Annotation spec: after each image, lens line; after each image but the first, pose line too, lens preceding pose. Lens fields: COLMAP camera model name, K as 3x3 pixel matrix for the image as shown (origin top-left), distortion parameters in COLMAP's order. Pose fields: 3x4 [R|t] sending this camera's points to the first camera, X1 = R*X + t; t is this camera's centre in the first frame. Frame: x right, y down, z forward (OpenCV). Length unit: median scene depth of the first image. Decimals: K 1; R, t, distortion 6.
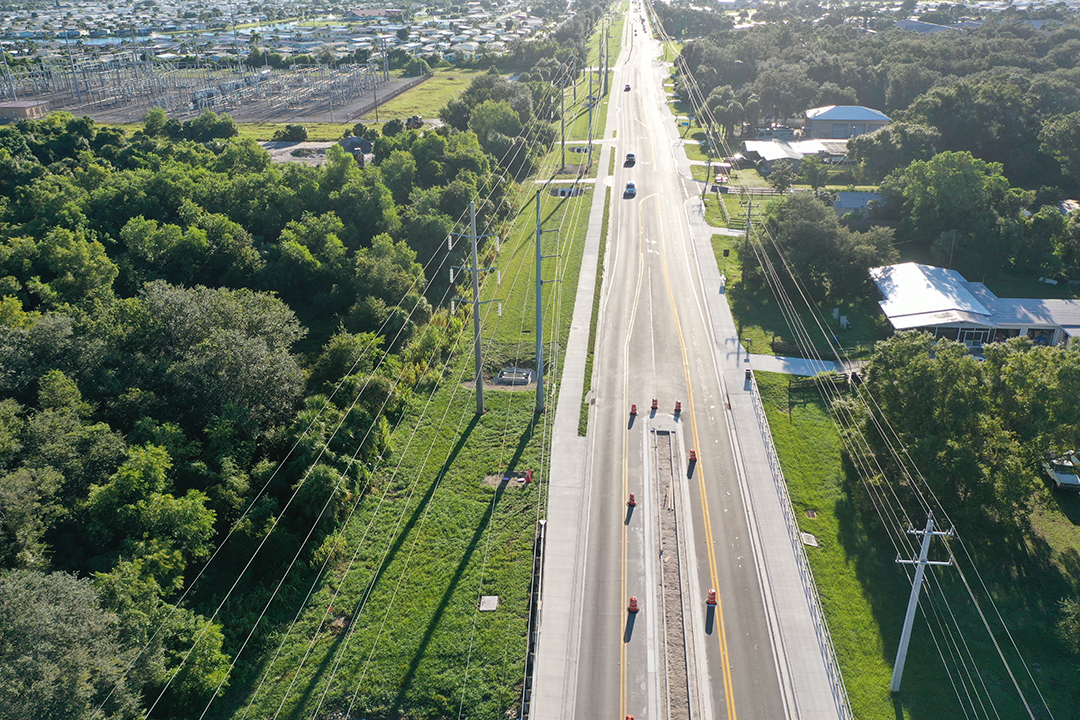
lens RADIAL K [[863.2, 0, 543.4], [0, 863.2, 360.0], [0, 0, 1]] dist [-0.001829, 0.000262]
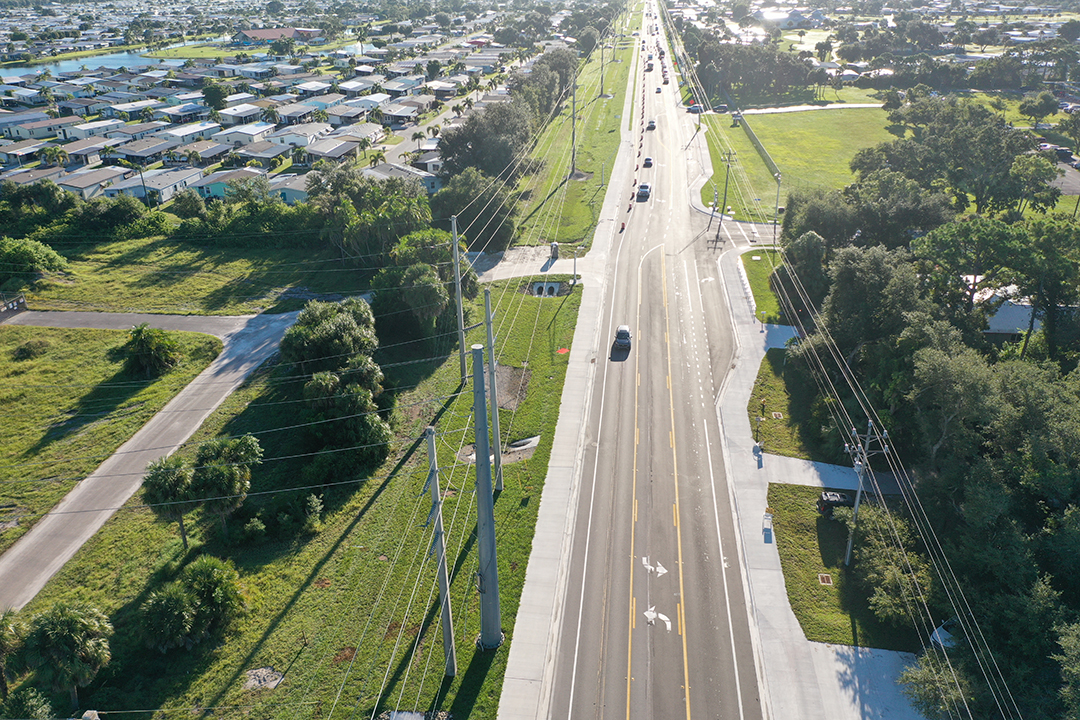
lens RADIAL K [[846.8, 0, 541.7], [0, 846.8, 385.8], [0, 0, 1]] dist [-0.003374, -0.000838]
pose [[0.999837, 0.009805, -0.015144, 0.198848], [-0.009323, 0.999460, 0.031521, -0.856522], [0.015444, -0.031375, 0.999388, 1.873701]]
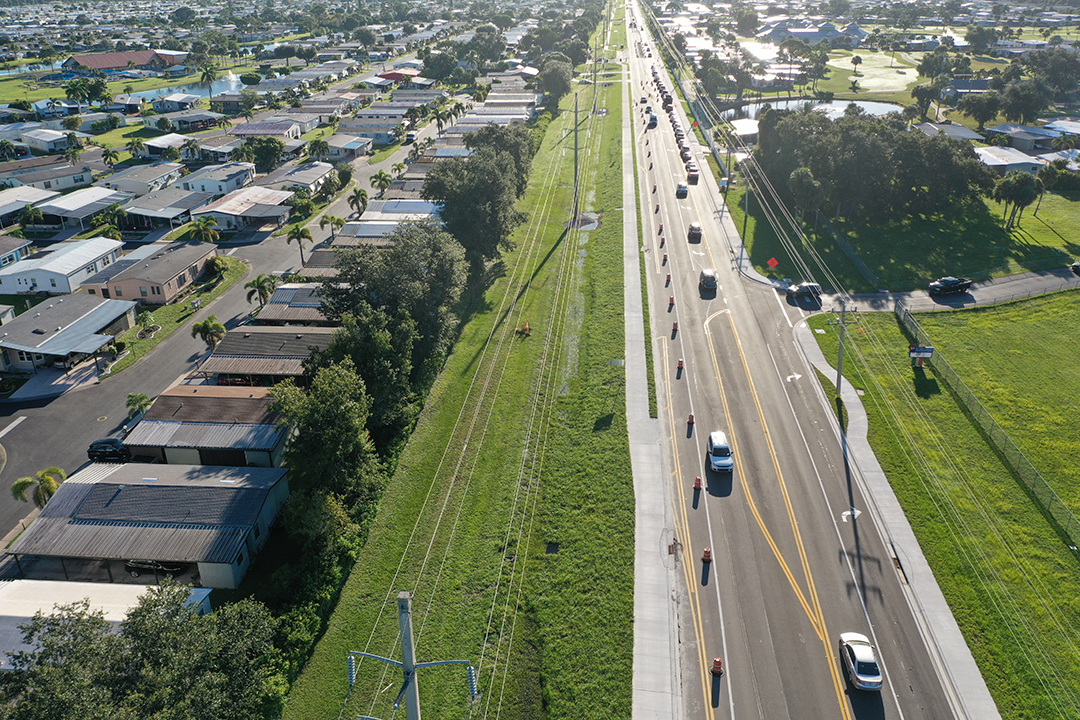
lens RADIAL K [[861.3, 0, 542.7], [0, 861.3, 361.7], [0, 0, 1]] dist [-0.001865, -0.001570]
pose [[0.999938, -0.003566, 0.010587, 0.260042], [0.003543, 0.999991, 0.002170, -1.376409], [-0.010595, -0.002132, 0.999942, 3.001932]]
